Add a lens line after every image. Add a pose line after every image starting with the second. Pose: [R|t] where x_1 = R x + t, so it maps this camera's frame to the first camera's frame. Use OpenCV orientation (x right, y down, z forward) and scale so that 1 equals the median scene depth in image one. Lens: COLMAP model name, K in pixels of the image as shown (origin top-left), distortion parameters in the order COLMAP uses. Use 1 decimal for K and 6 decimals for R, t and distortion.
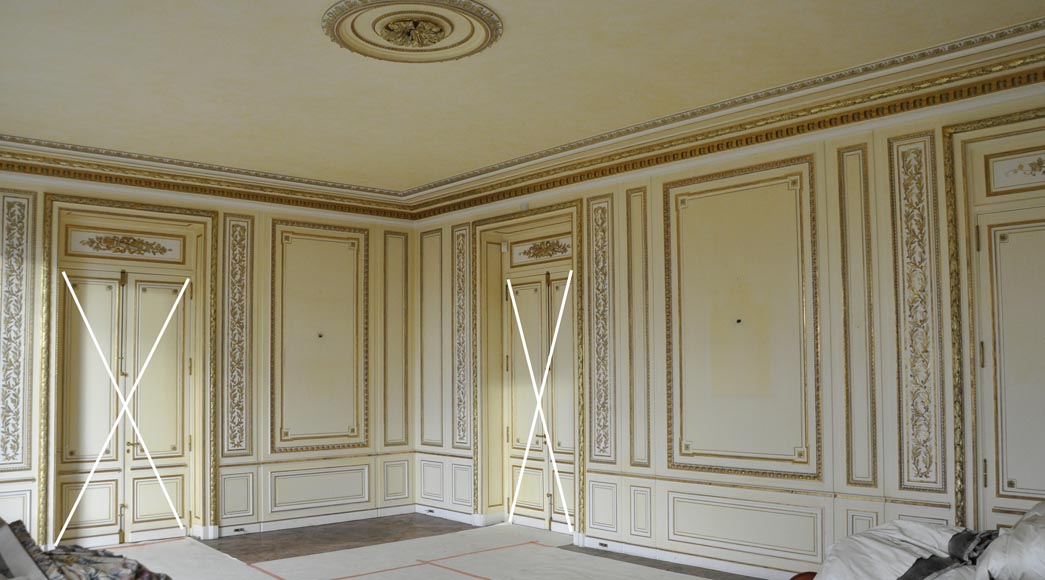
lens RADIAL K [[865.5, 0, 523.1], [0, 865.5, 327.2], [0, 0, 1]] dist [-0.116055, 0.008060]
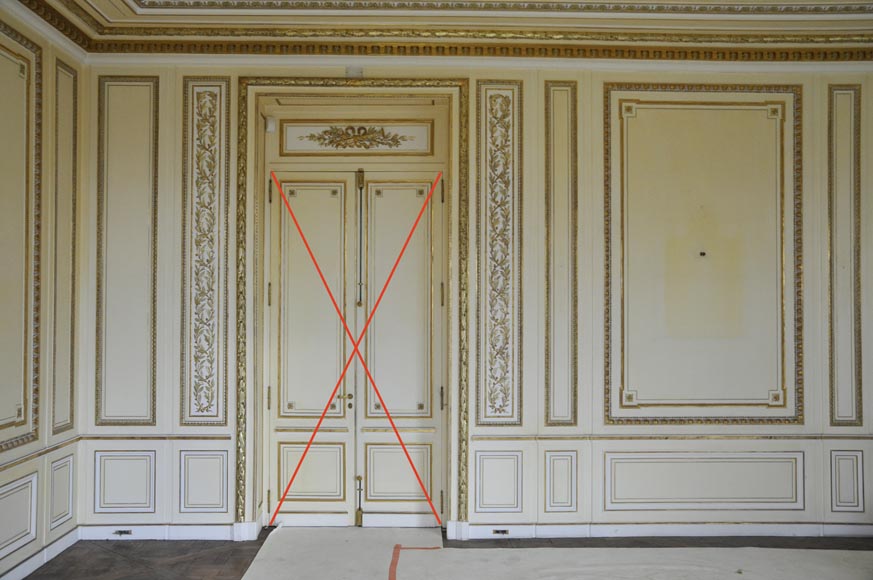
lens RADIAL K [[833.2, 0, 436.5], [0, 833.2, 290.0], [0, 0, 1]] dist [-0.059968, 0.175079]
pose [[0.652322, 0.024300, 0.757552, -0.506767], [-0.047075, 0.998855, 0.008495, 0.031246], [-0.756479, -0.041203, 0.652719, 0.552042]]
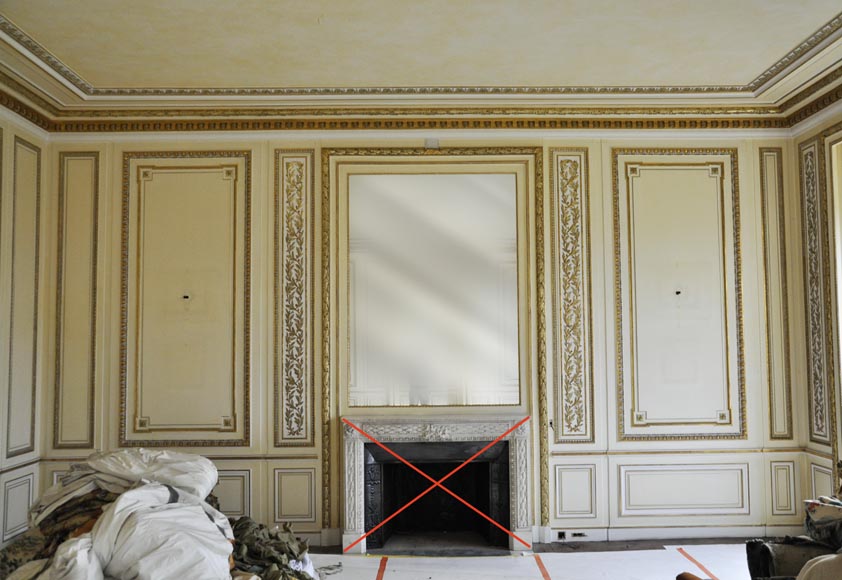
lens RADIAL K [[713.8, 0, 446.9], [0, 713.8, 303.9], [0, 0, 1]] dist [-0.032504, 0.000310]
pose [[0.662493, 0.039114, 0.748046, -0.550645], [-0.031609, 0.999206, -0.024253, 0.033987], [-0.748401, -0.007578, 0.663203, 0.599518]]
